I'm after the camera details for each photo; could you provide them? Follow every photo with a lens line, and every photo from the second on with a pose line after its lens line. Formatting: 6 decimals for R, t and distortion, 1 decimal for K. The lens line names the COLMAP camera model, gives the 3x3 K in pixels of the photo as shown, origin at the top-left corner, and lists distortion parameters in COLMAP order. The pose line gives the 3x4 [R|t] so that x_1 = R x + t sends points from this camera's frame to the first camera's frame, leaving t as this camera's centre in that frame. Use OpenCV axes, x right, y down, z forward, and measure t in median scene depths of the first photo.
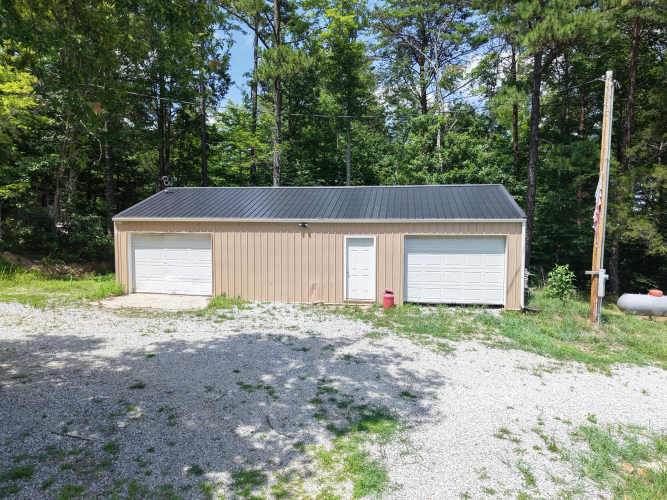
lens RADIAL K [[446.1, 0, 333.5], [0, 446.1, 250.0], [0, 0, 1]] dist [0.011236, -0.002764]
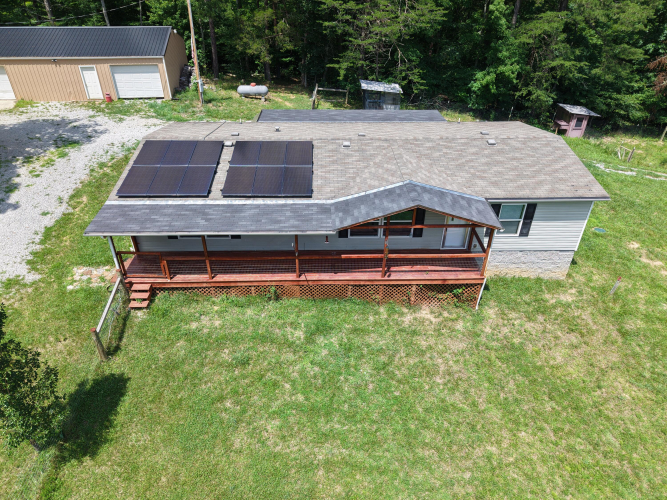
lens RADIAL K [[446.1, 0, 333.5], [0, 446.1, 250.0], [0, 0, 1]] dist [0.011236, -0.002764]
pose [[0.967019, -0.137551, 0.214370, 0.679403], [0.015602, 0.872048, 0.489171, -0.320401], [-0.254227, -0.469693, 0.845433, -1.603660]]
